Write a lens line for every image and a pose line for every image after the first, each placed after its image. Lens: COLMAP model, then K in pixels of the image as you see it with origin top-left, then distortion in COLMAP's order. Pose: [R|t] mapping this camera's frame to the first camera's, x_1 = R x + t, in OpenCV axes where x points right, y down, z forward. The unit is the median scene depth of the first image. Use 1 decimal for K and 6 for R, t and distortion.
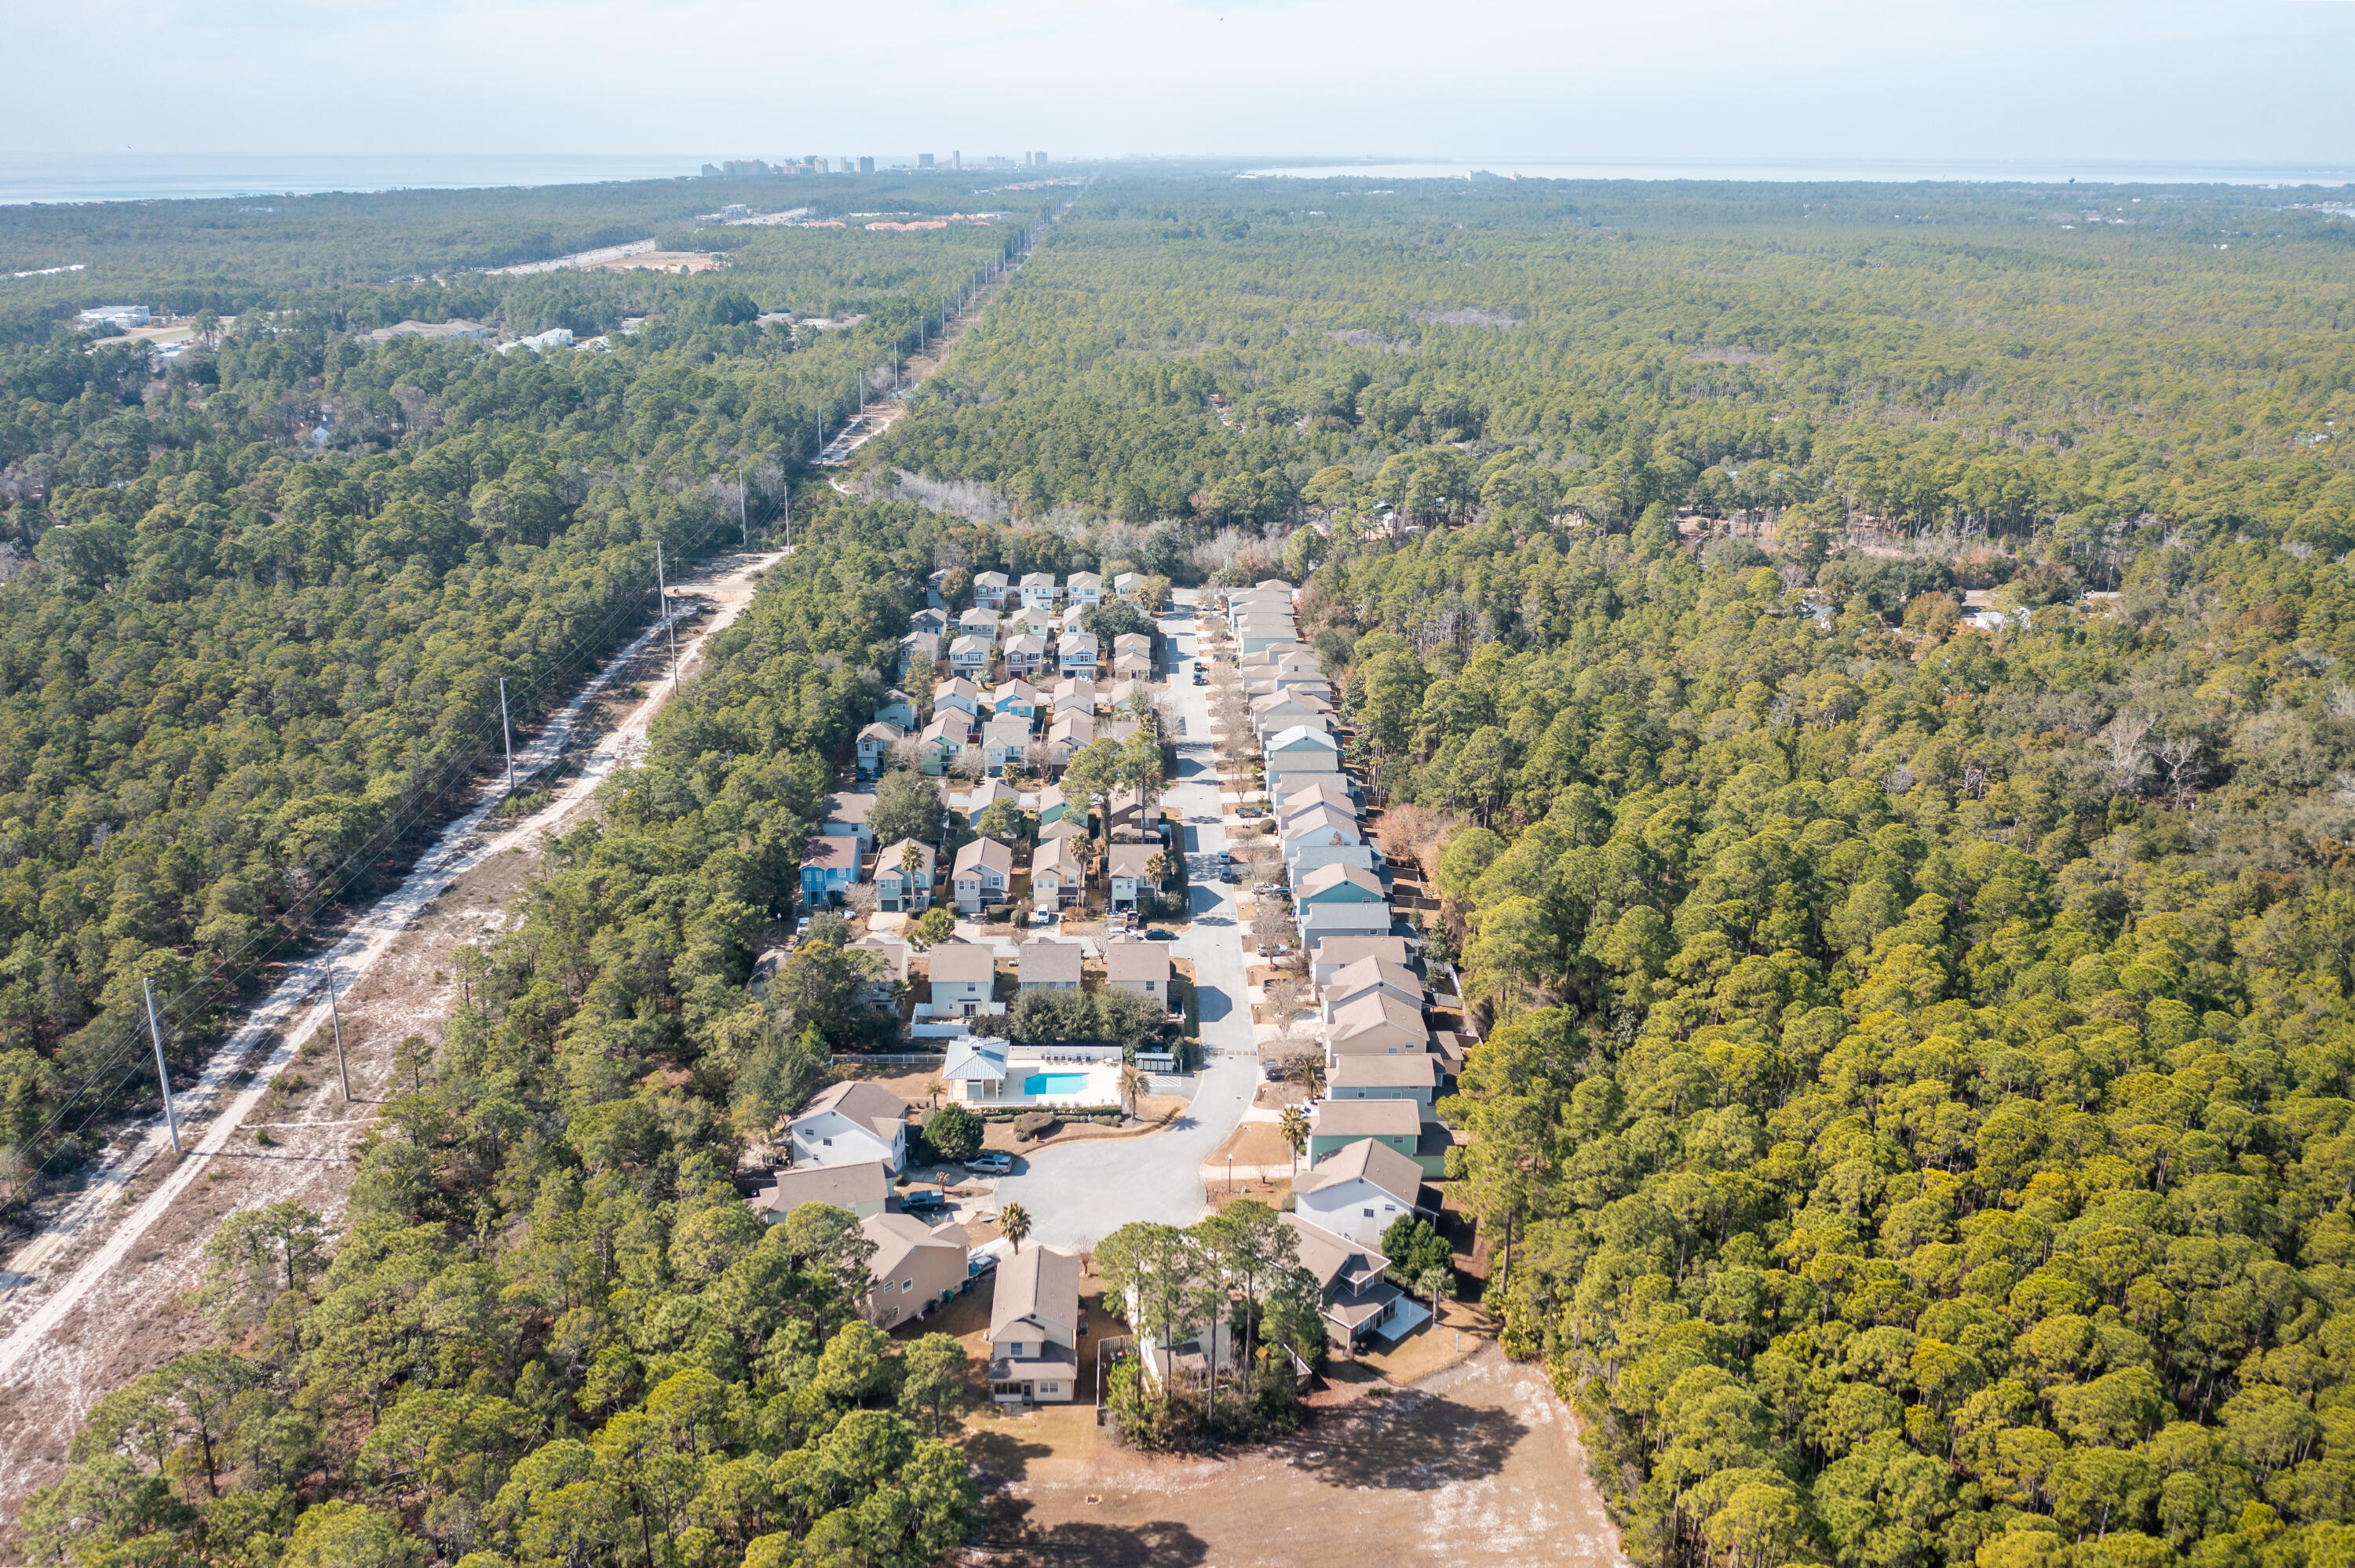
lens RADIAL K [[1892.1, 0, 1174.2], [0, 1892.1, 781.7], [0, 0, 1]] dist [-0.006571, -0.003889]
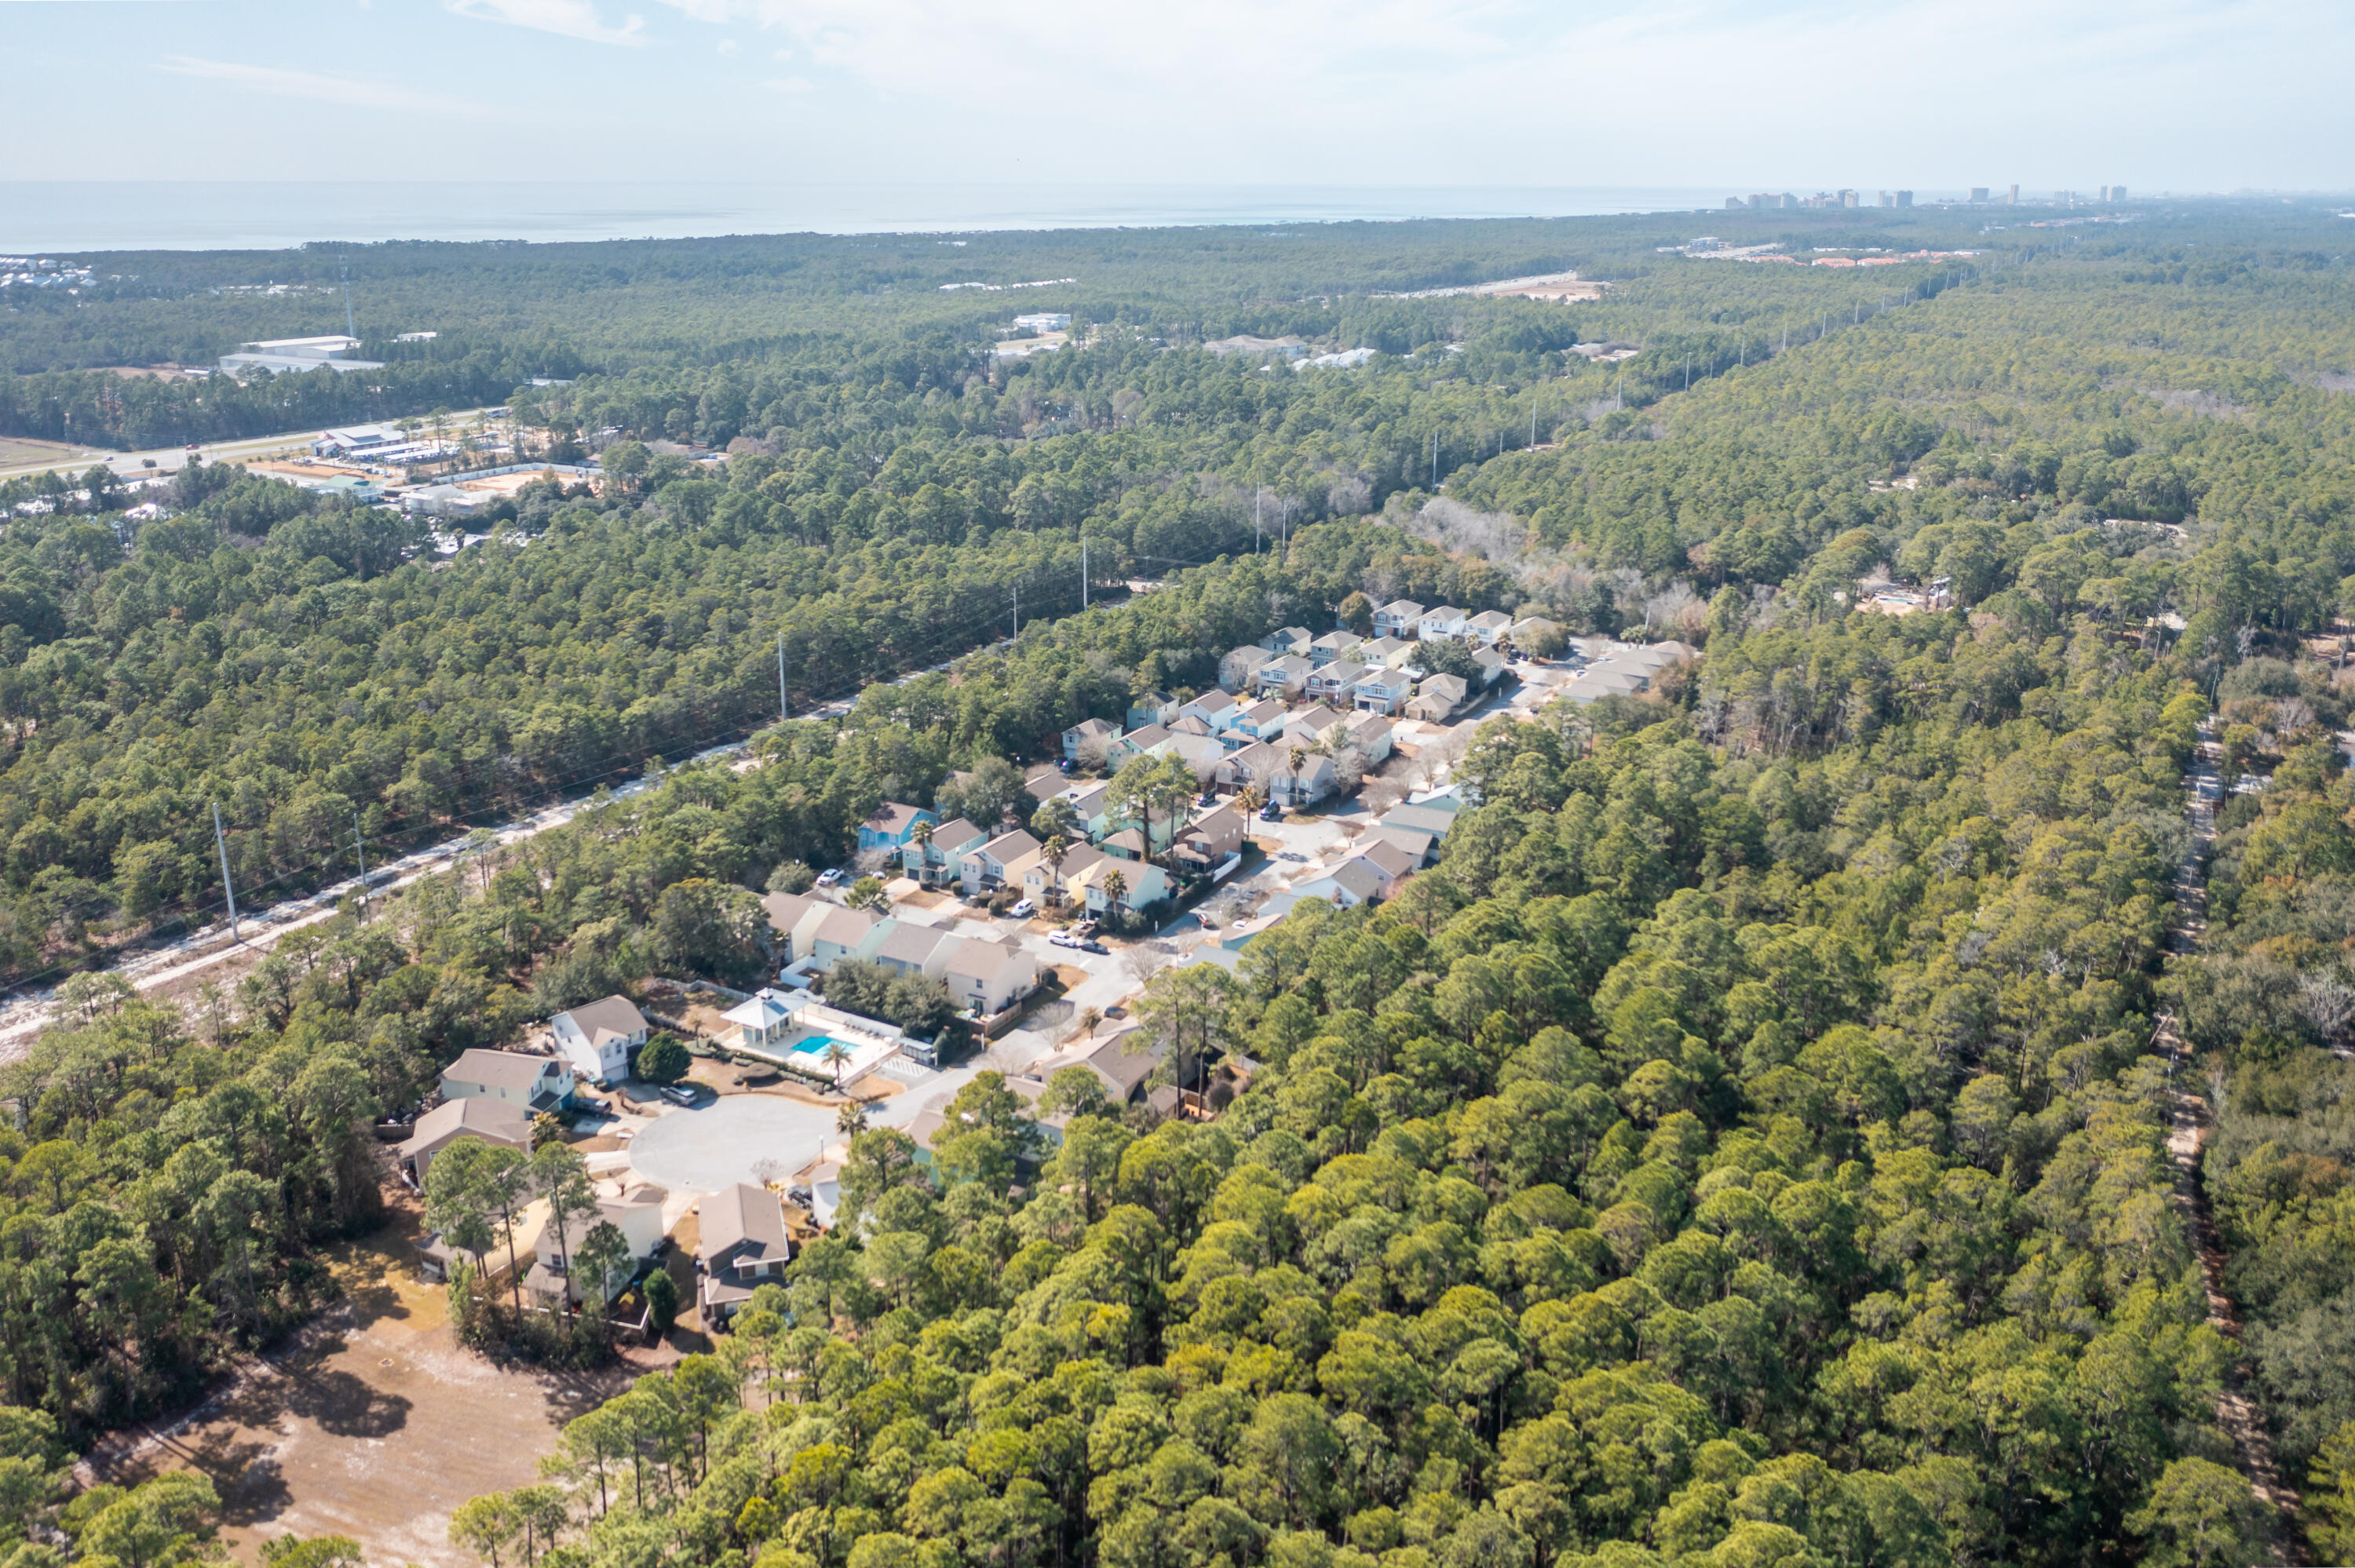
lens RADIAL K [[1892.1, 0, 1174.3], [0, 1892.1, 785.7], [0, 0, 1]] dist [-0.006571, -0.003889]
pose [[0.857613, 0.155596, -0.490193, 0.347690], [-0.162604, 0.986277, 0.028580, -0.027328], [0.487913, 0.055197, 0.871145, 0.093598]]
